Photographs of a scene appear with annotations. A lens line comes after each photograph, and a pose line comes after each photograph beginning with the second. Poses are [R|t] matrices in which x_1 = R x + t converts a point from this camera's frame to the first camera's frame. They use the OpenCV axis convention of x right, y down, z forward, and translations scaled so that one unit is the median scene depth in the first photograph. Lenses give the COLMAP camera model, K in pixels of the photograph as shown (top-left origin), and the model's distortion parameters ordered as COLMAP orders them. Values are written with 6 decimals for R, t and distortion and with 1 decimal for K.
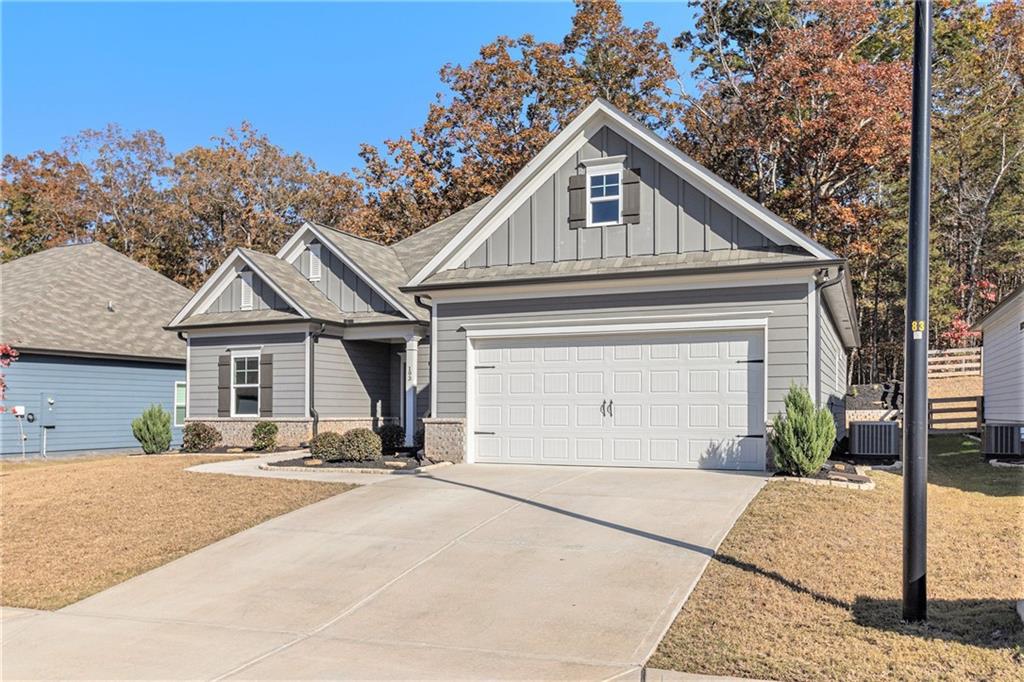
lens RADIAL K [[842.0, 0, 512.0], [0, 842.0, 341.0], [0, 0, 1]] dist [-0.000087, 0.001179]
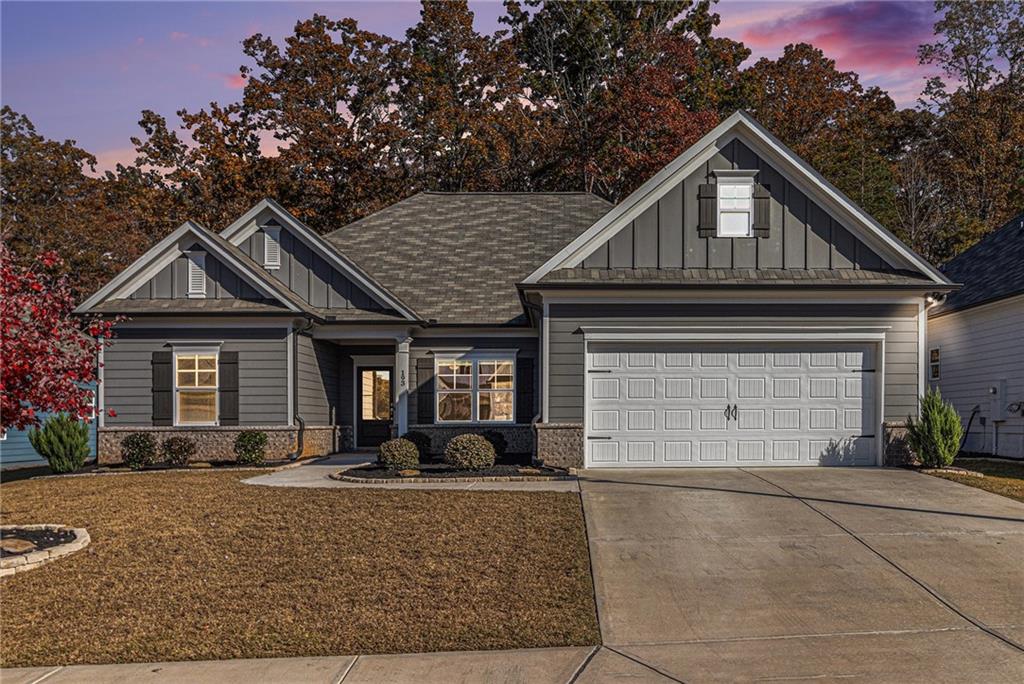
lens RADIAL K [[819.4, 0, 511.9], [0, 819.4, 425.3], [0, 0, 1]] dist [0.004110, 0.002393]
pose [[0.902530, -0.004572, 0.430603, -0.536656], [-0.031212, 0.996619, 0.076000, 0.024439], [-0.429495, -0.082032, 0.899336, 0.176794]]
